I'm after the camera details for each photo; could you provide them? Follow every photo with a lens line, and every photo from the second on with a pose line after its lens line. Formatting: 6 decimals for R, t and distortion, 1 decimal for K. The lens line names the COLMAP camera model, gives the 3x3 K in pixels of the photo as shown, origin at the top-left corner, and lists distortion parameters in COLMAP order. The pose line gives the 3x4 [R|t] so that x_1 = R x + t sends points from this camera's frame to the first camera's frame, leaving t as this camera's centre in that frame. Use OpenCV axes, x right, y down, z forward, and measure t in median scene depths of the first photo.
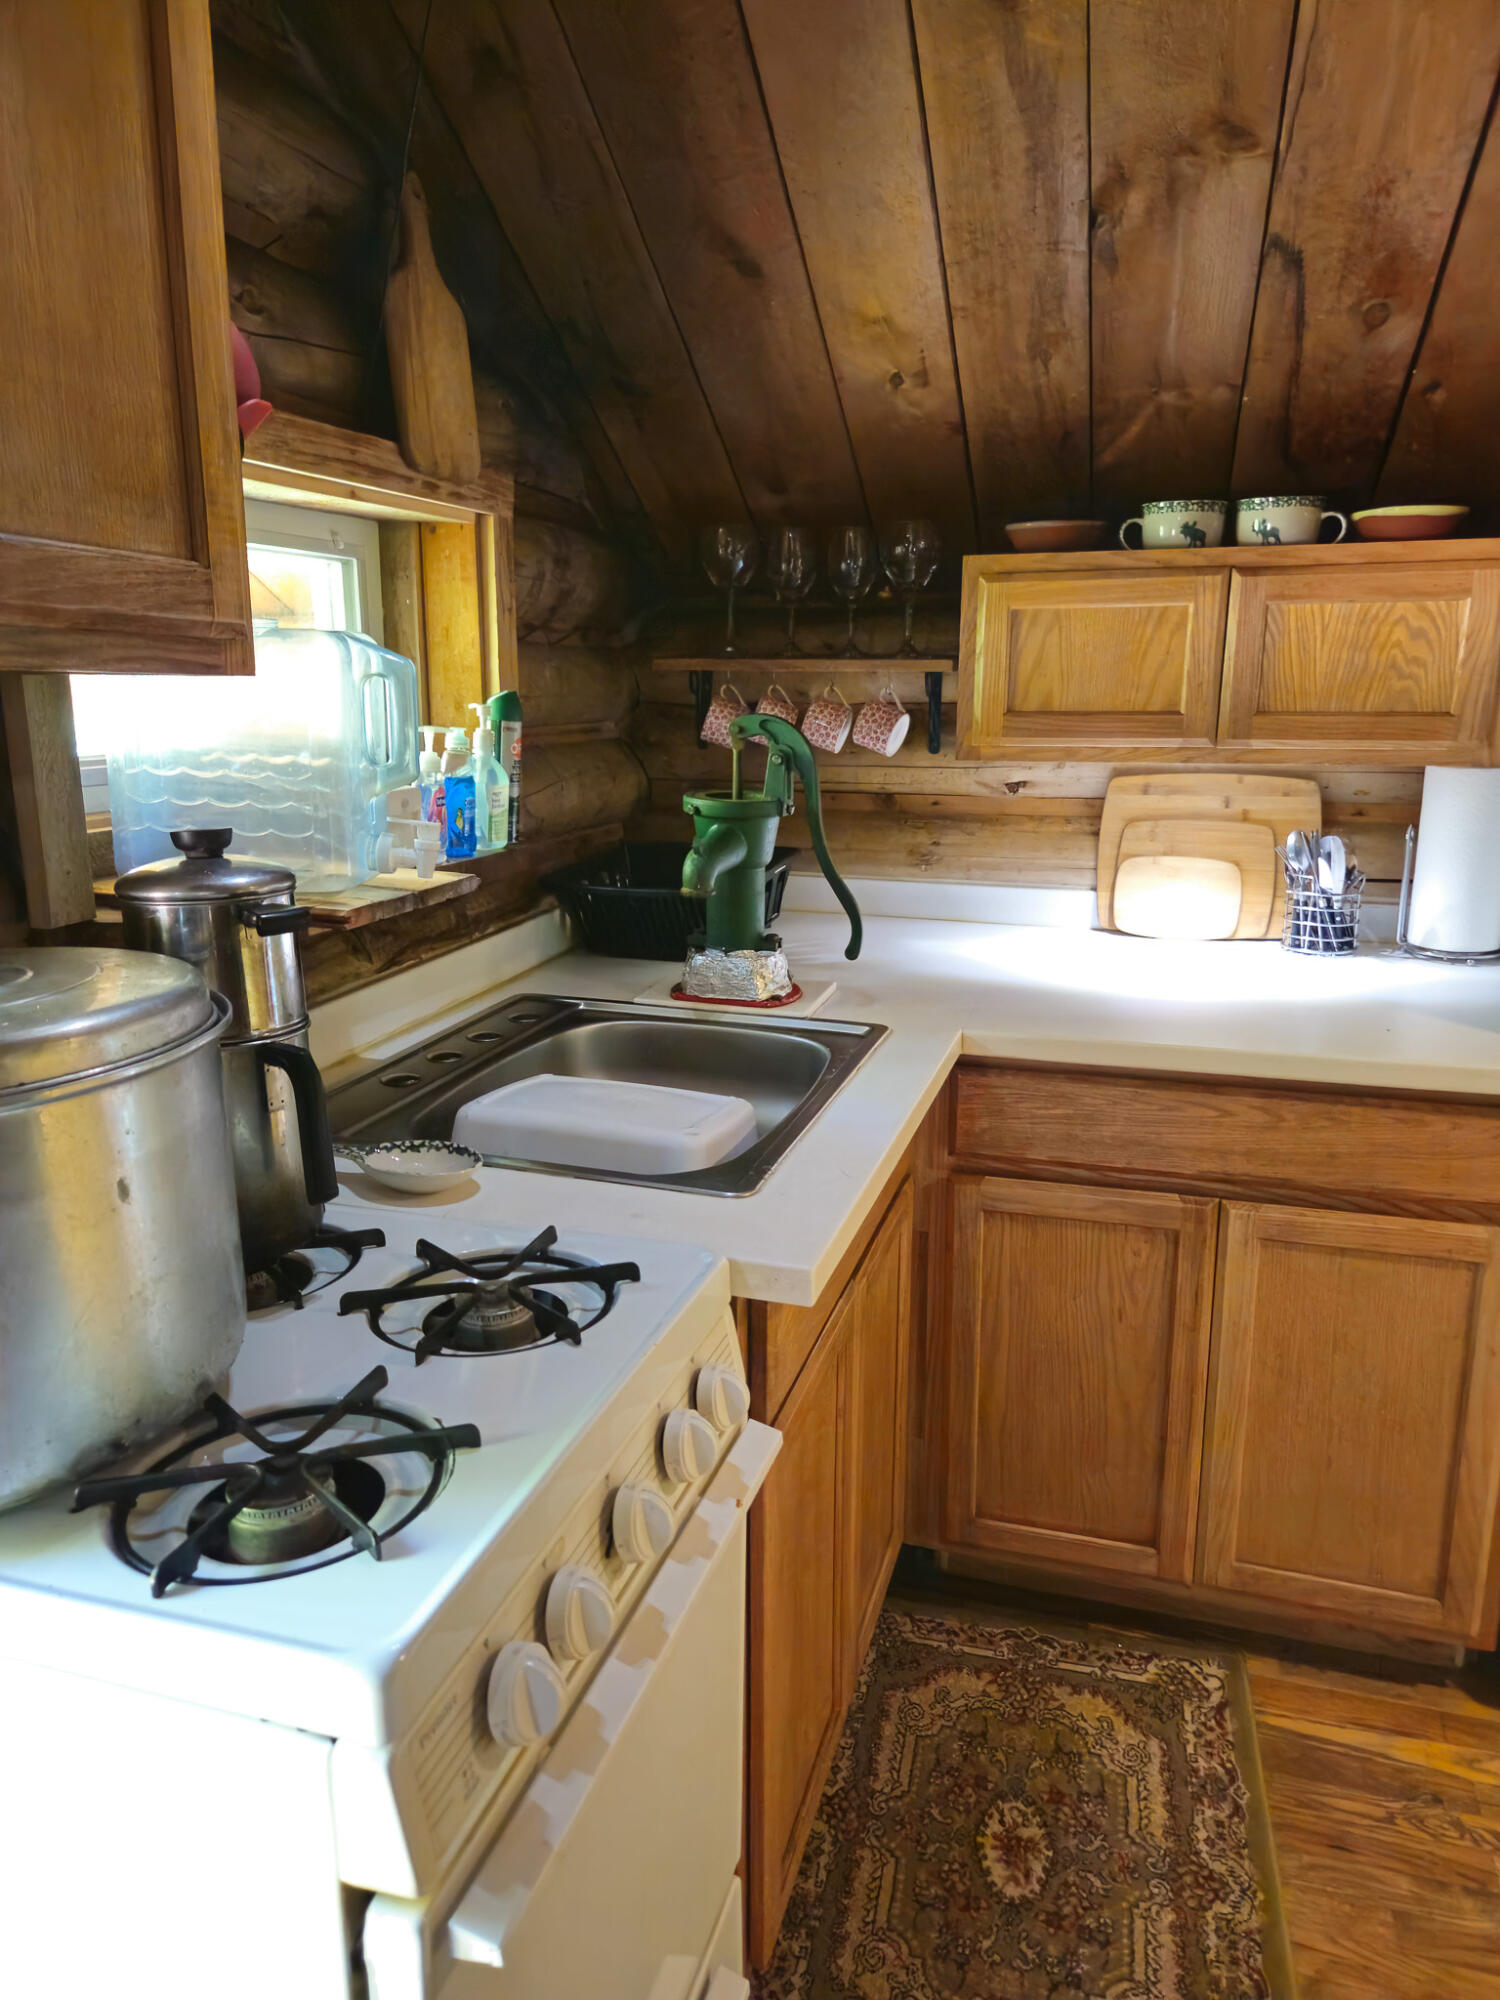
lens RADIAL K [[1342.9, 0, 741.9], [0, 1342.9, 999.2], [0, 0, 1]] dist [0.066717, -0.091940]
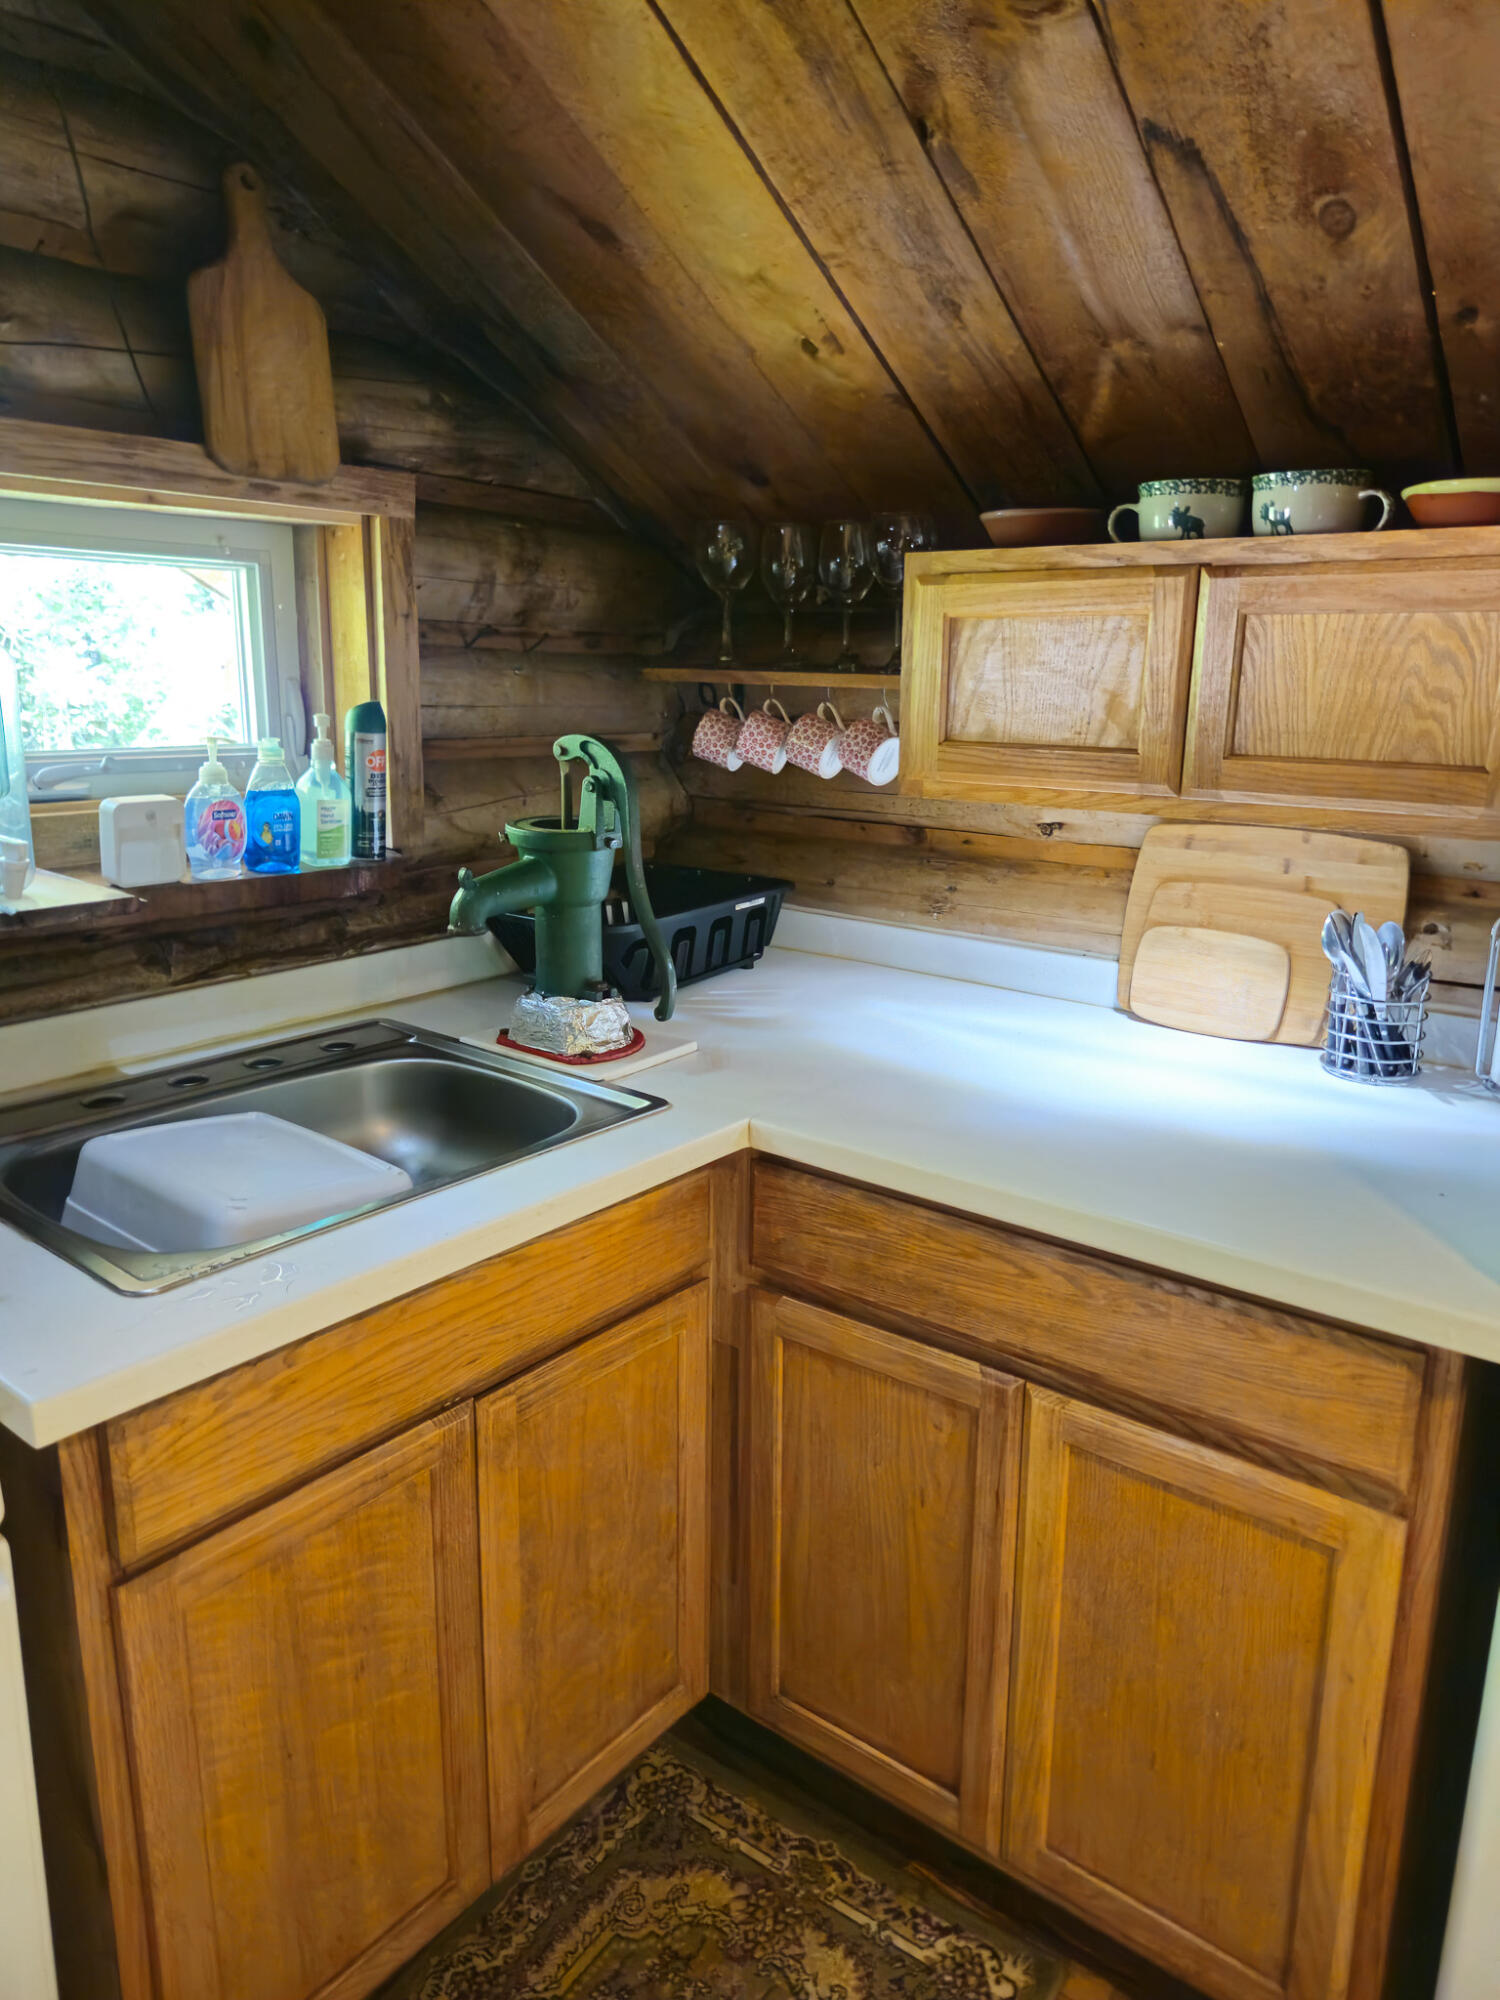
lens RADIAL K [[1370.2, 0, 552.7], [0, 1370.2, 999.9], [0, 0, 1]] dist [0.082566, -0.081522]
pose [[0.933800, 0.102032, -0.342938, 0.313135], [-0.103288, 0.994544, 0.014653, -0.047640], [0.342562, 0.021739, 0.939244, 0.138734]]
